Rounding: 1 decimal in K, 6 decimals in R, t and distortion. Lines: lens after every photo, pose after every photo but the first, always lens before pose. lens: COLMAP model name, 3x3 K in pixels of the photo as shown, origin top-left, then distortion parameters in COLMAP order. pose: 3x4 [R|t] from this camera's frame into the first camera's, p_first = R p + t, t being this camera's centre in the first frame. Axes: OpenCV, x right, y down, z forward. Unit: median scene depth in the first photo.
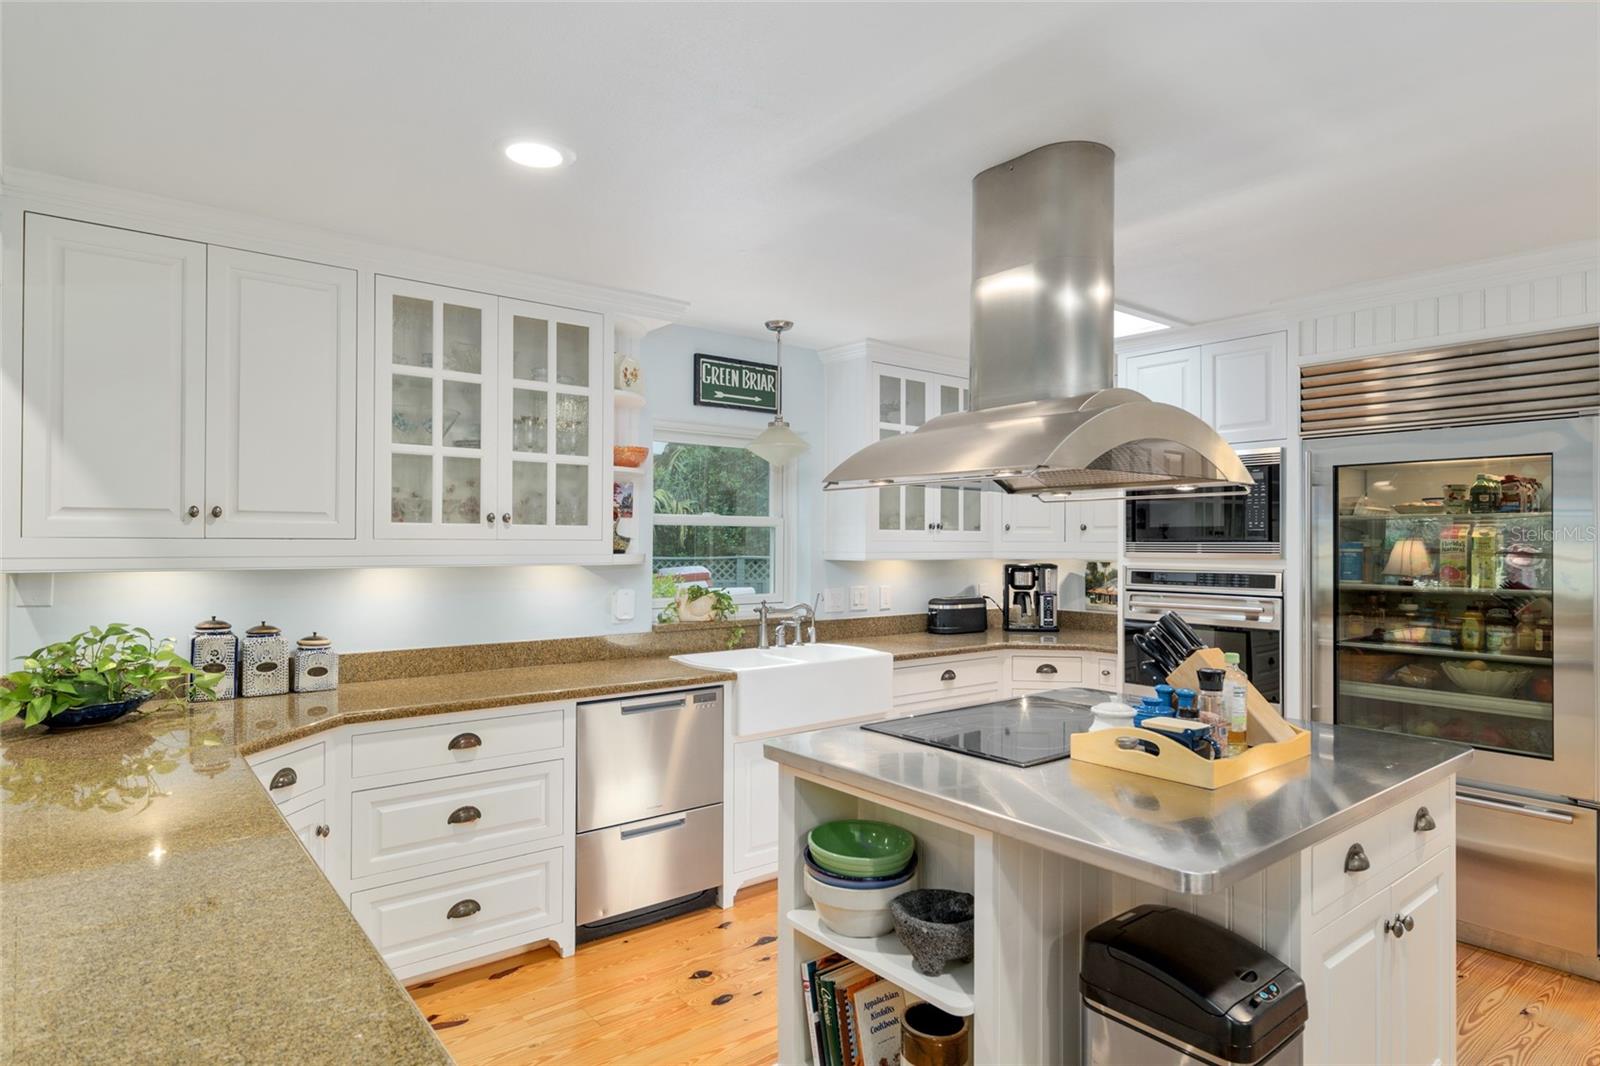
lens RADIAL K [[890.4, 0, 803.7], [0, 890.4, 537.3], [0, 0, 1]] dist [-0.001236, 0.000072]
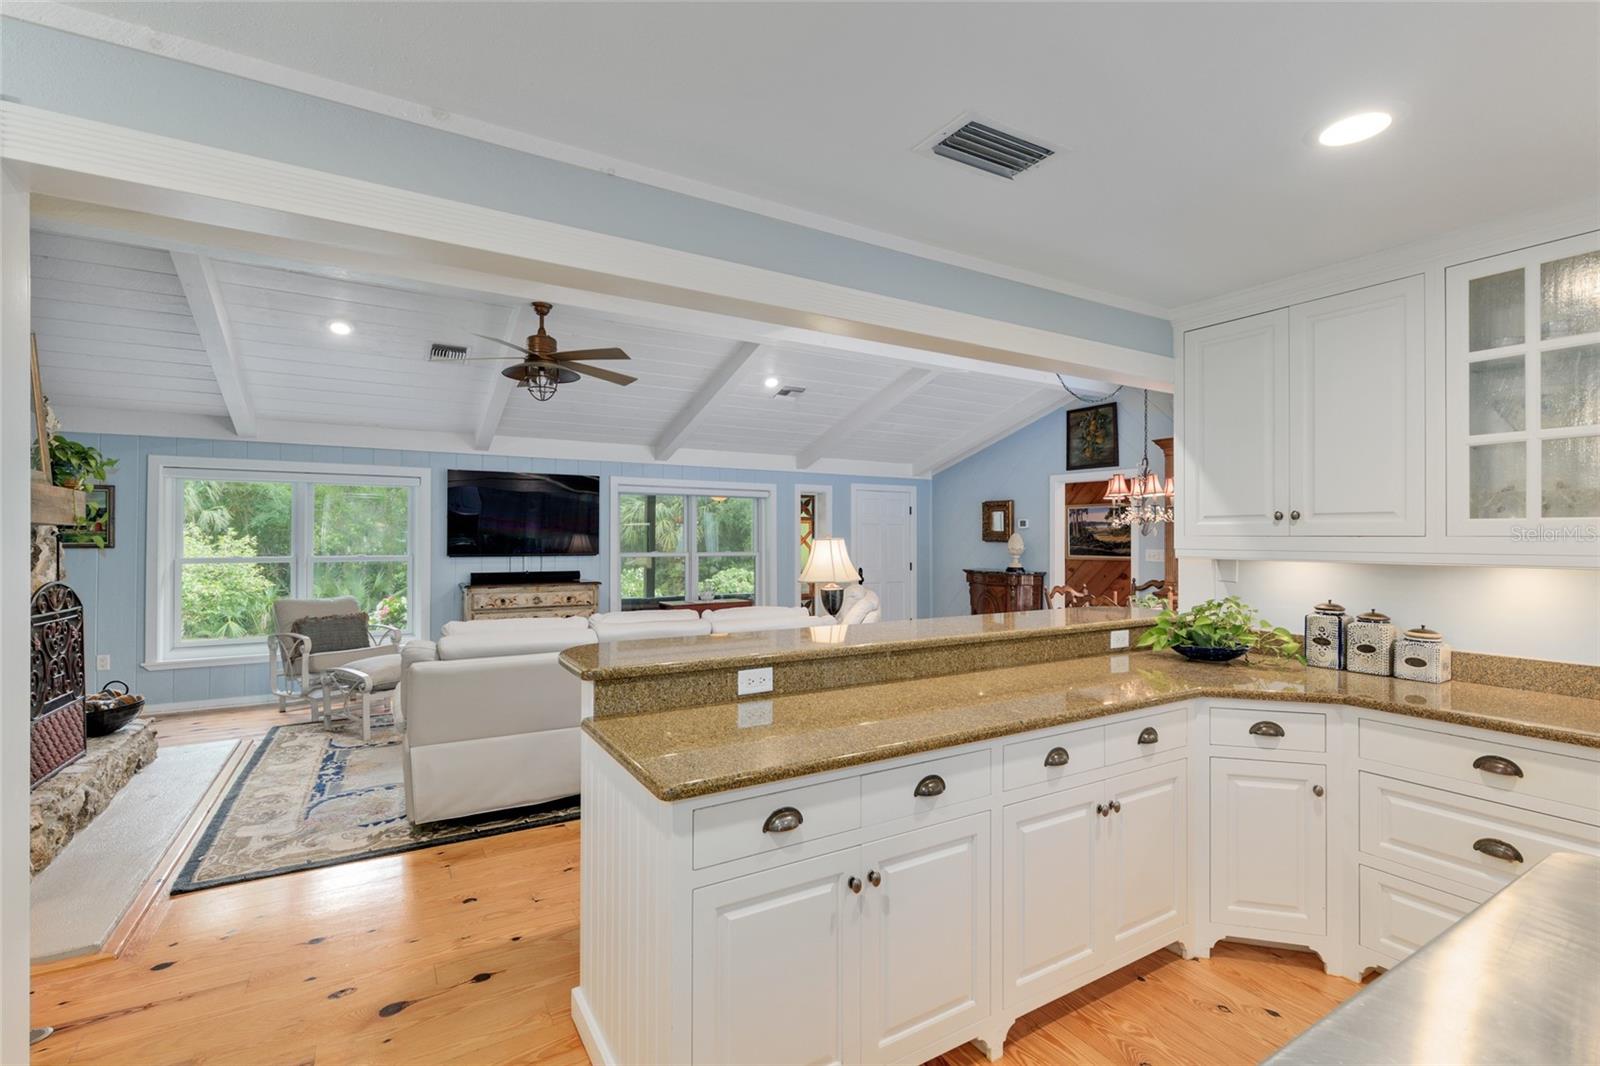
lens RADIAL K [[742.1, 0, 796.9], [0, 742.1, 529.7], [0, 0, 1]] dist [-0.004703, 0.004302]
pose [[-0.147592, -0.012697, -0.988967, 0.326655], [0.002792, 0.999908, -0.013254, 0.002699], [0.989044, -0.004717, -0.147543, 0.308155]]
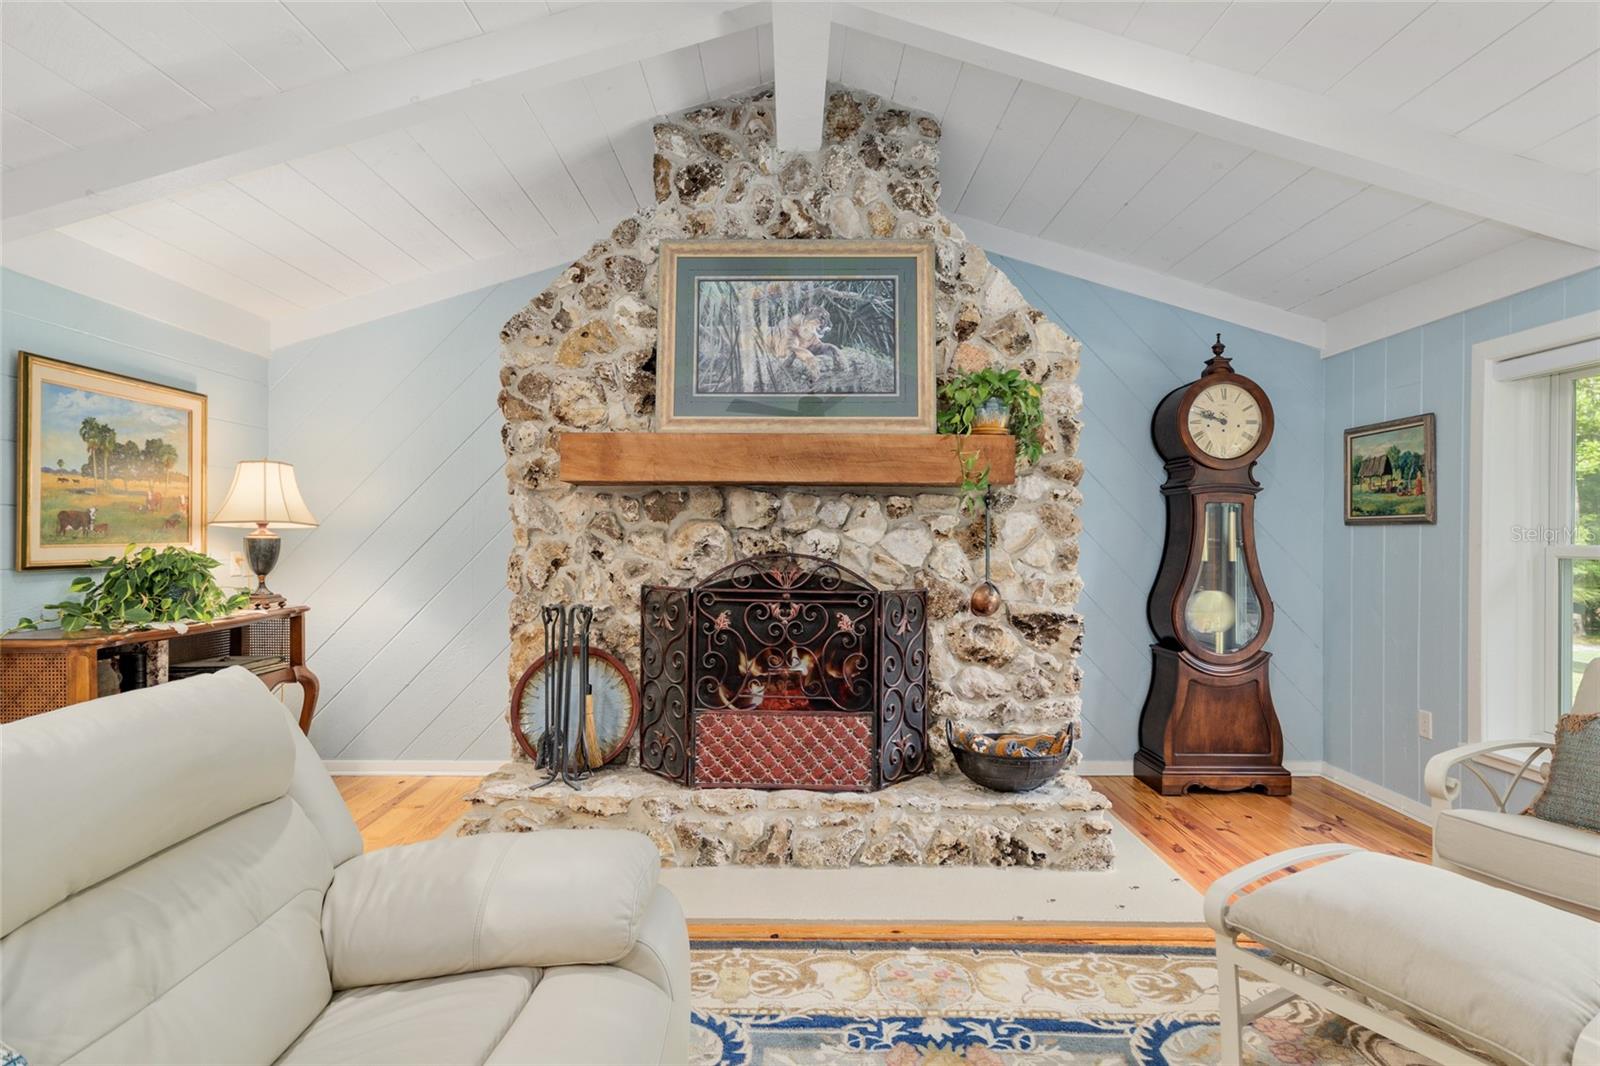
lens RADIAL K [[826.9, 0, 793.6], [0, 826.9, 535.2], [0, 0, 1]] dist [0.002950, -0.001061]
pose [[-0.784855, -0.005344, 0.619657, -0.948290], [-0.007289, 0.999973, -0.000609, 0.033319], [-0.619637, -0.004994, -0.784873, -0.081797]]
